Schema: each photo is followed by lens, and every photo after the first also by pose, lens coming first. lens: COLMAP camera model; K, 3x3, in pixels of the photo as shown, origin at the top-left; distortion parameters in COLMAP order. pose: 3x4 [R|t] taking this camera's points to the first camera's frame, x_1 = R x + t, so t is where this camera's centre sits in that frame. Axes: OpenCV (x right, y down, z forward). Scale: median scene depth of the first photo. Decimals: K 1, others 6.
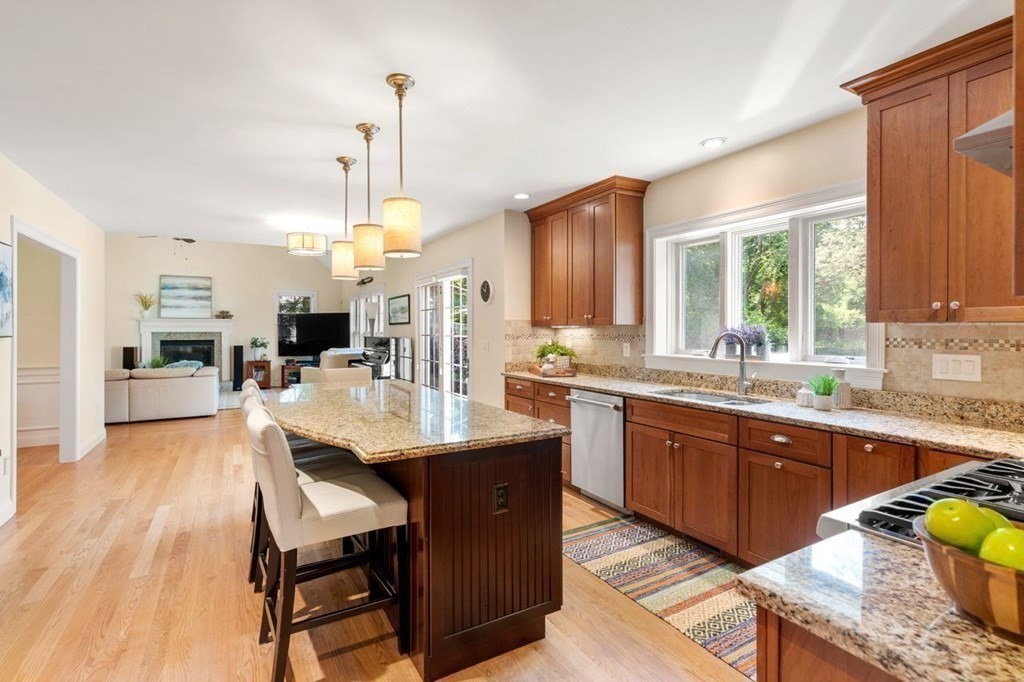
lens RADIAL K [[465.8, 0, 494.8], [0, 465.8, 333.6], [0, 0, 1]] dist [-0.002902, 0.000003]
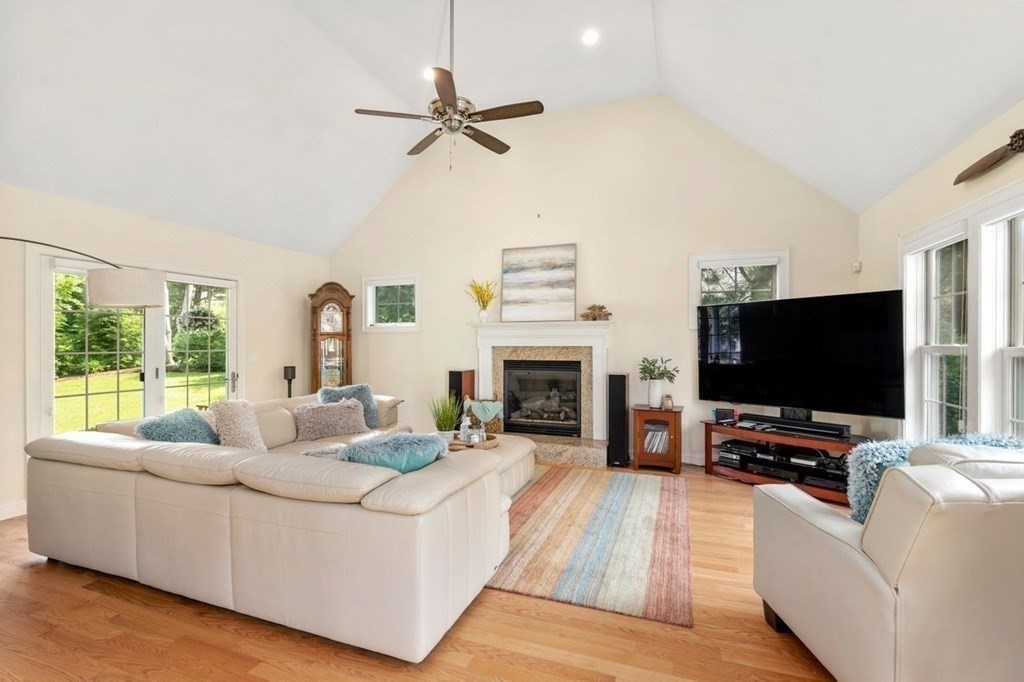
lens RADIAL K [[465.8, 0, 509.3], [0, 465.8, 346.2], [0, 0, 1]] dist [-0.002902, 0.000003]
pose [[0.668845, 0.002449, -0.743398, -0.263160], [-0.006530, 0.999975, -0.002581, -0.001488], [0.743373, 0.006581, 0.668845, 0.585869]]
